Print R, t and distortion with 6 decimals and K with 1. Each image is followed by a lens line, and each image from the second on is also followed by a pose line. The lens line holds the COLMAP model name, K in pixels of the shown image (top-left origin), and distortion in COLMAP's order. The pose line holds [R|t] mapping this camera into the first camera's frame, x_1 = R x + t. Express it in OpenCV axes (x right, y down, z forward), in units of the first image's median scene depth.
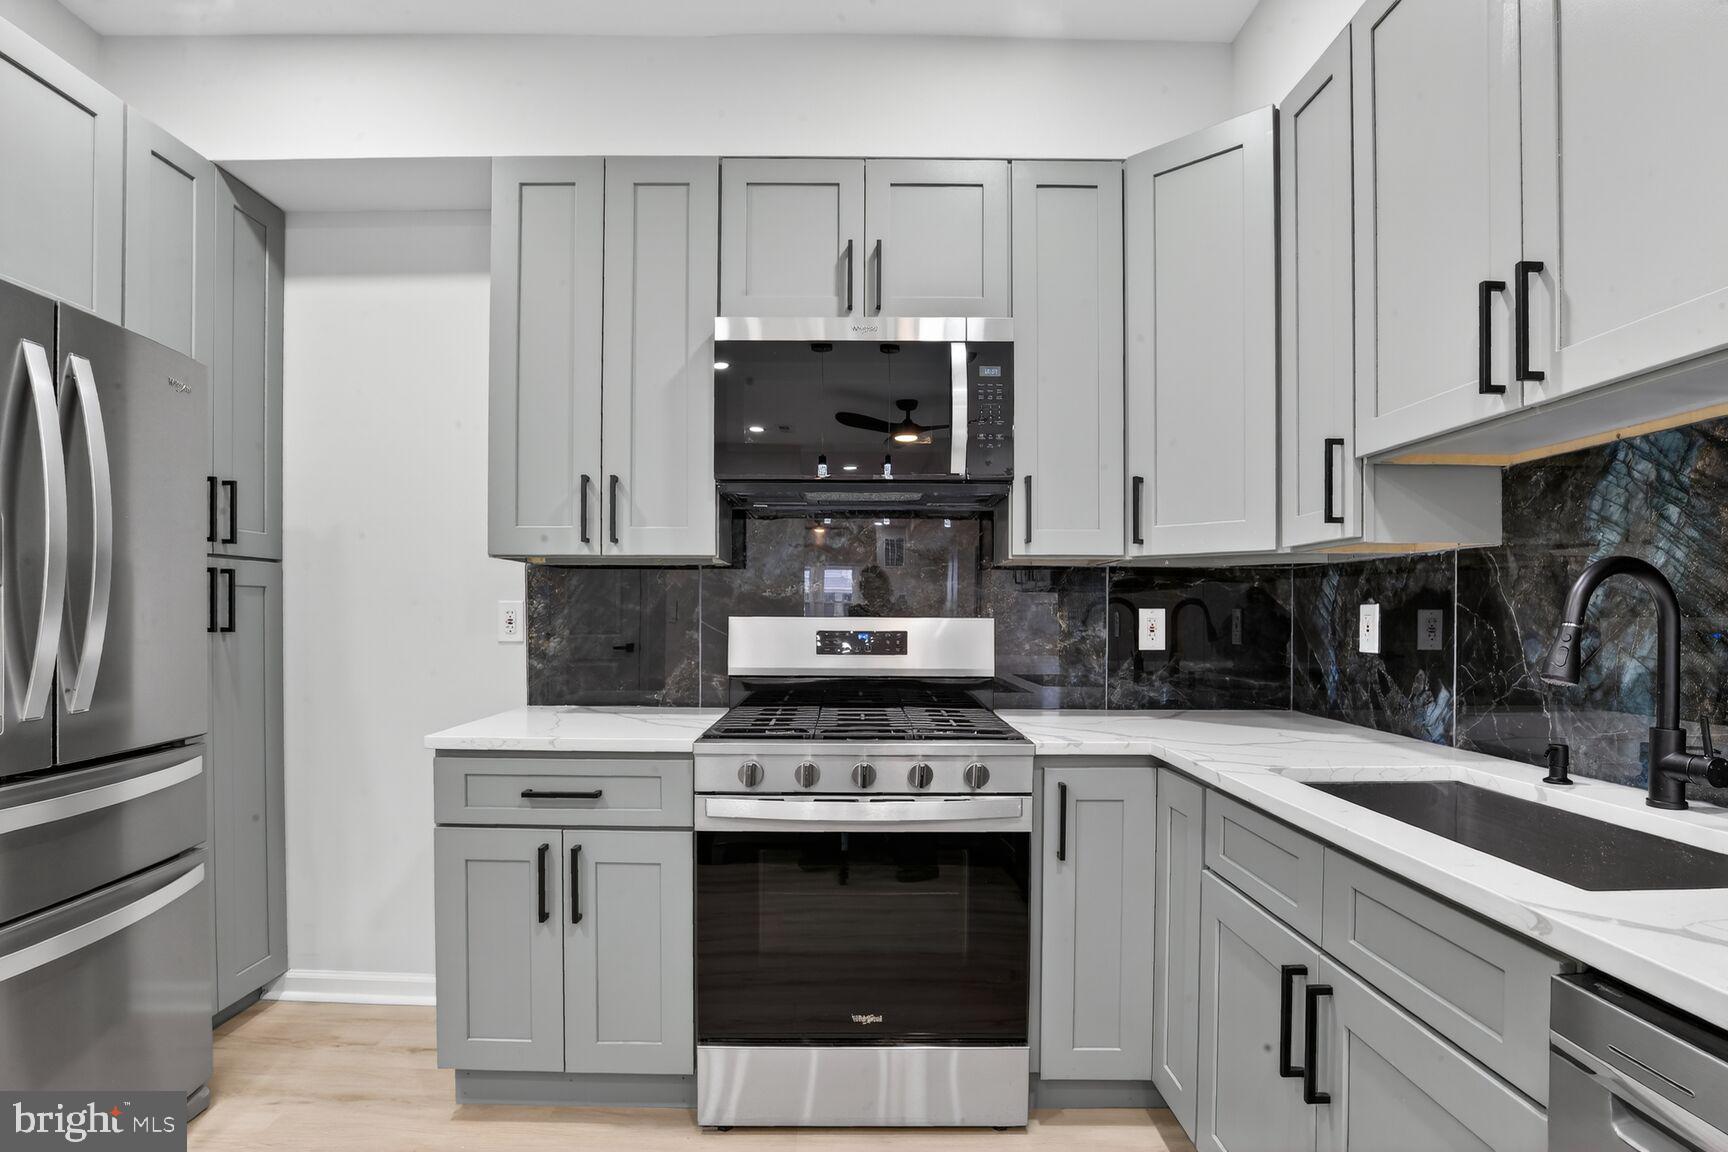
lens RADIAL K [[903.2, 0, 864.0], [0, 903.2, 619.7], [0, 0, 1]] dist [-0.072357, 0.027699]
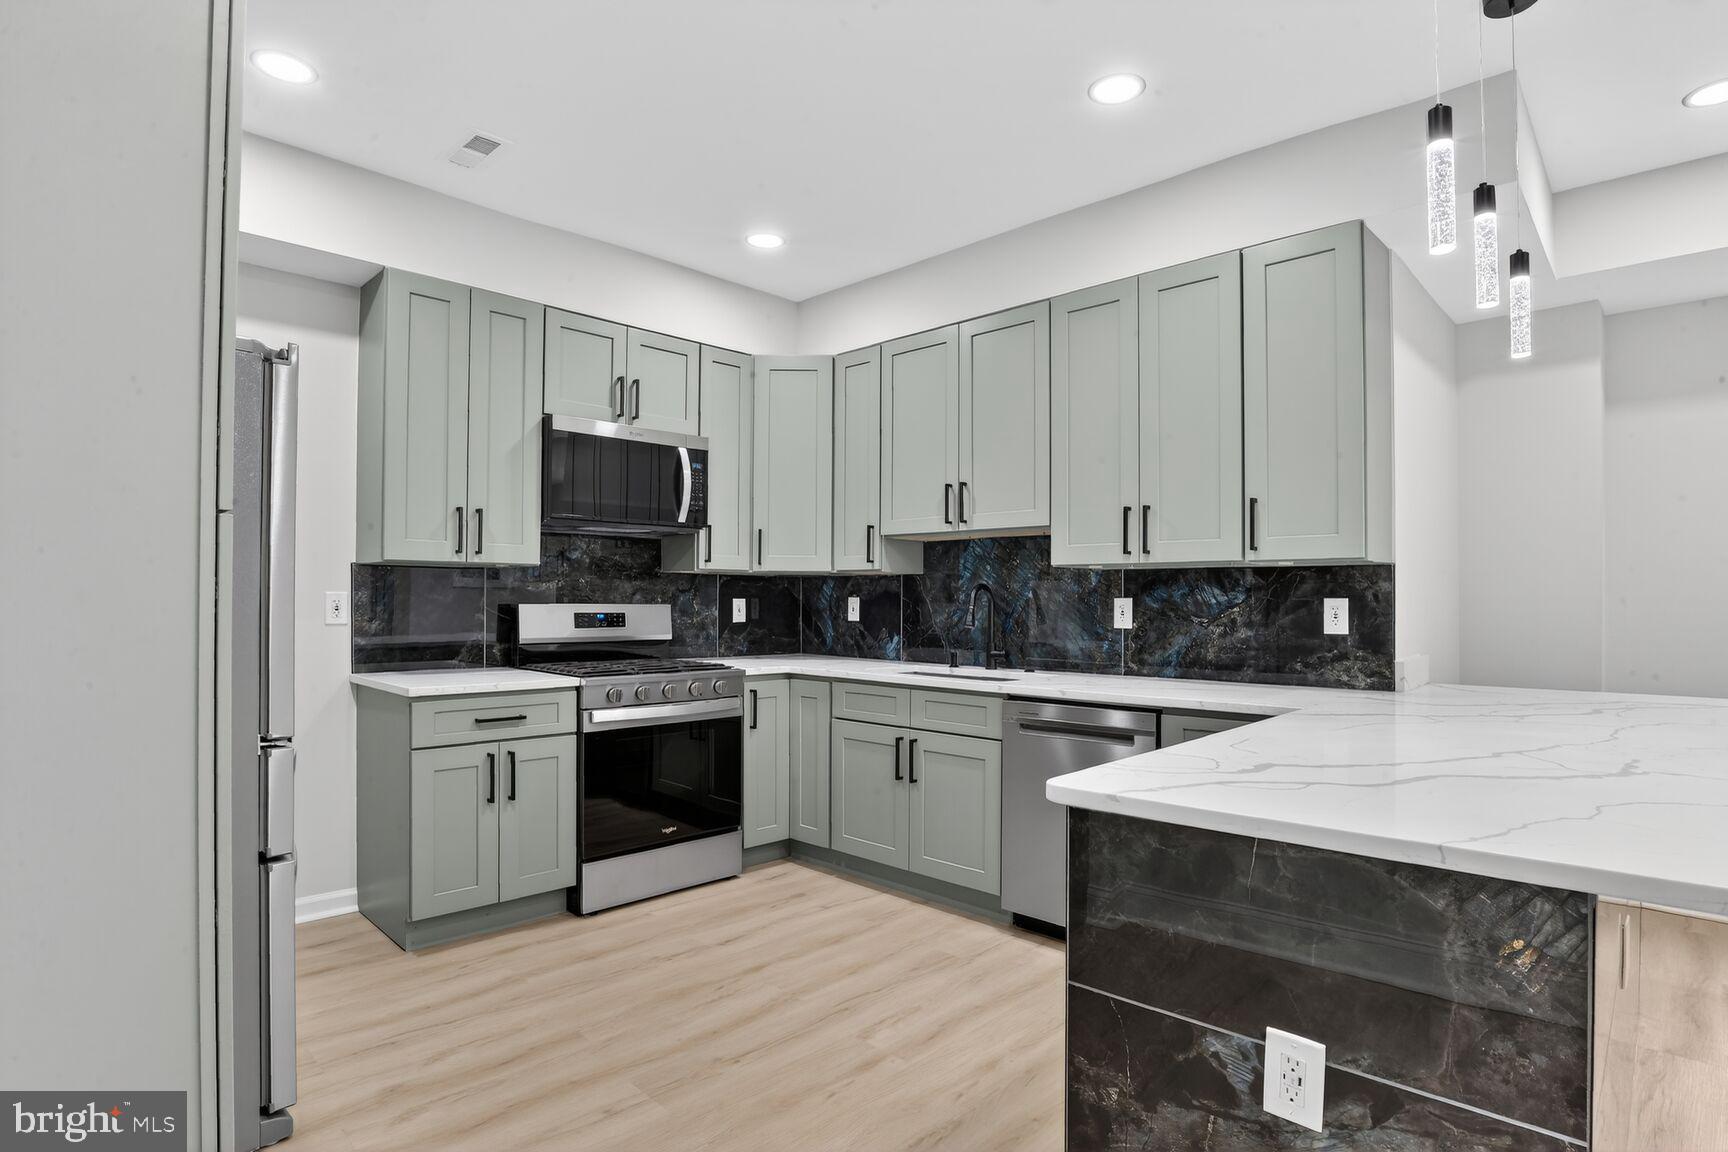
lens RADIAL K [[906.8, 0, 860.8], [0, 906.8, 591.4], [0, 0, 1]] dist [-0.033647, -0.000664]
pose [[0.710198, 0.005911, 0.703978, -0.920423], [0.000403, 0.999961, -0.008803, -0.012773], [-0.704002, 0.006536, 0.710168, -0.517492]]
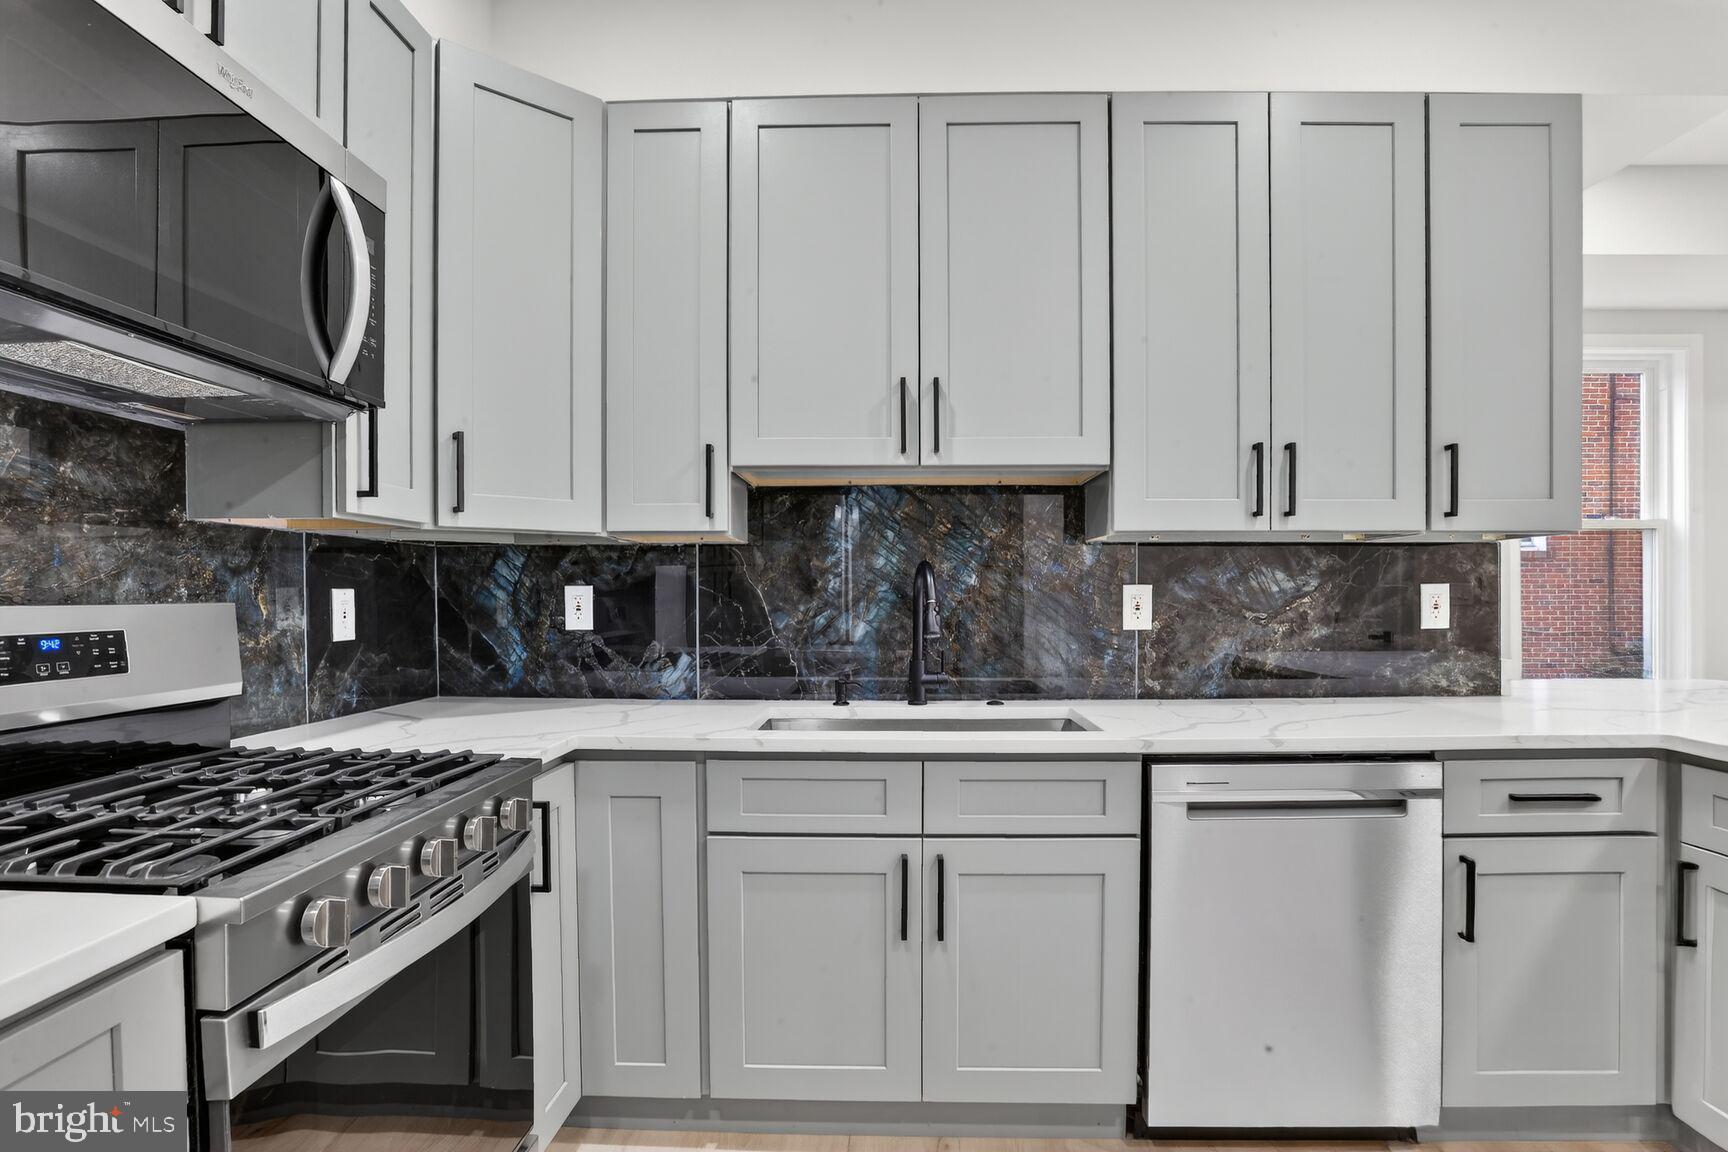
lens RADIAL K [[903.2, 0, 864.0], [0, 903.2, 619.7], [0, 0, 1]] dist [-0.072357, 0.027699]
pose [[0.045964, -0.031943, 0.998432, -0.533592], [0.005746, 0.999481, 0.031712, -0.008756], [-0.998927, 0.004280, 0.046123, 0.612182]]
